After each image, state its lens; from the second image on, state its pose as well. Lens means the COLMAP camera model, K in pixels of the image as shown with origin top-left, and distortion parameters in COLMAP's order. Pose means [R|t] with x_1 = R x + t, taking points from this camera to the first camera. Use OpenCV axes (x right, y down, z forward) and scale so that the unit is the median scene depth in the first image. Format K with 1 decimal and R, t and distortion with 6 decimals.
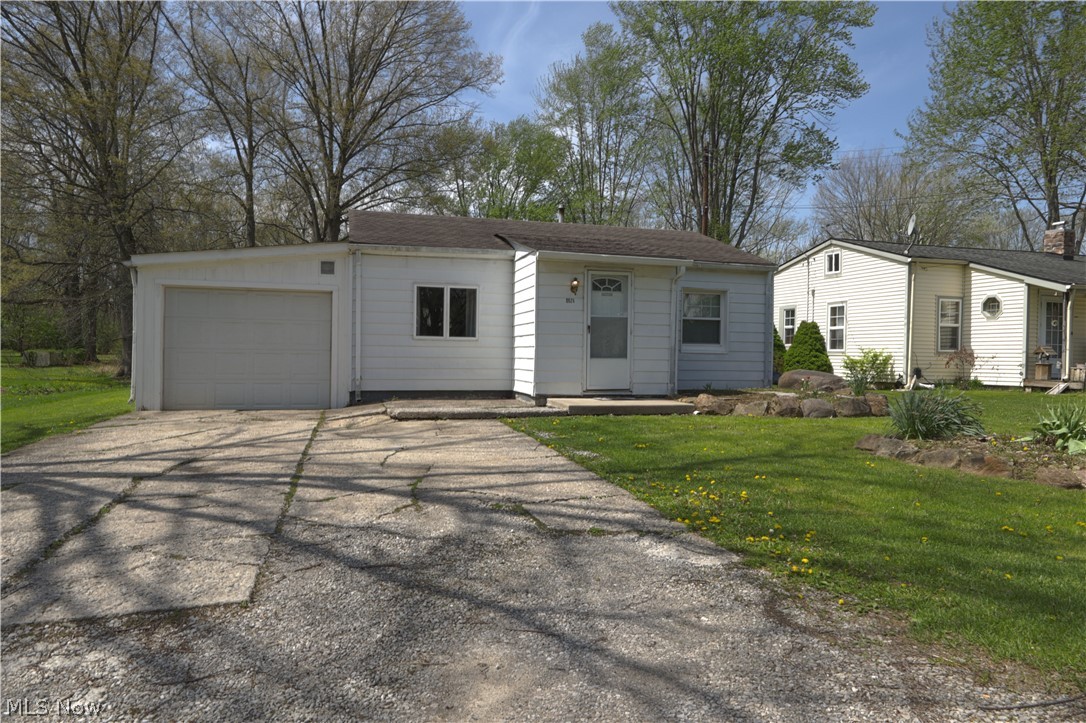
lens RADIAL K [[695.5, 0, 543.6], [0, 695.5, 360.9], [0, 0, 1]] dist [-0.023996, -0.001274]
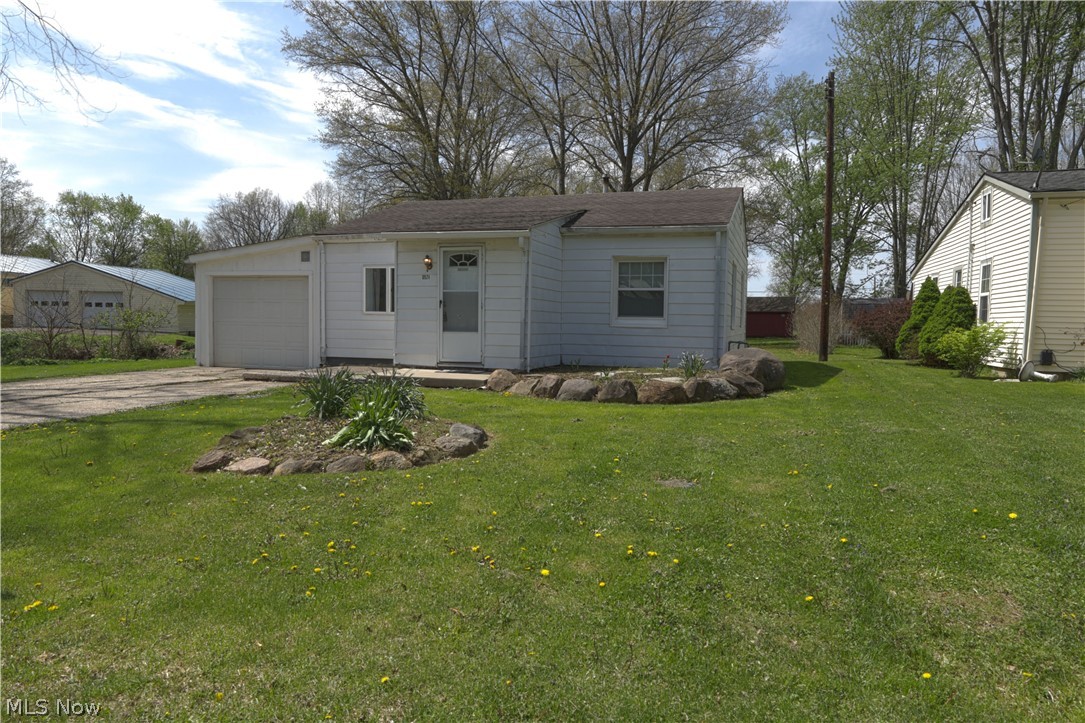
lens RADIAL K [[694.8, 0, 541.4], [0, 694.8, 361.5], [0, 0, 1]] dist [-0.023996, -0.001274]
pose [[0.839483, 0.032045, -0.542440, 0.712374], [-0.009291, 0.998960, 0.044635, -0.006681], [0.543306, -0.032430, 0.838908, 0.190717]]
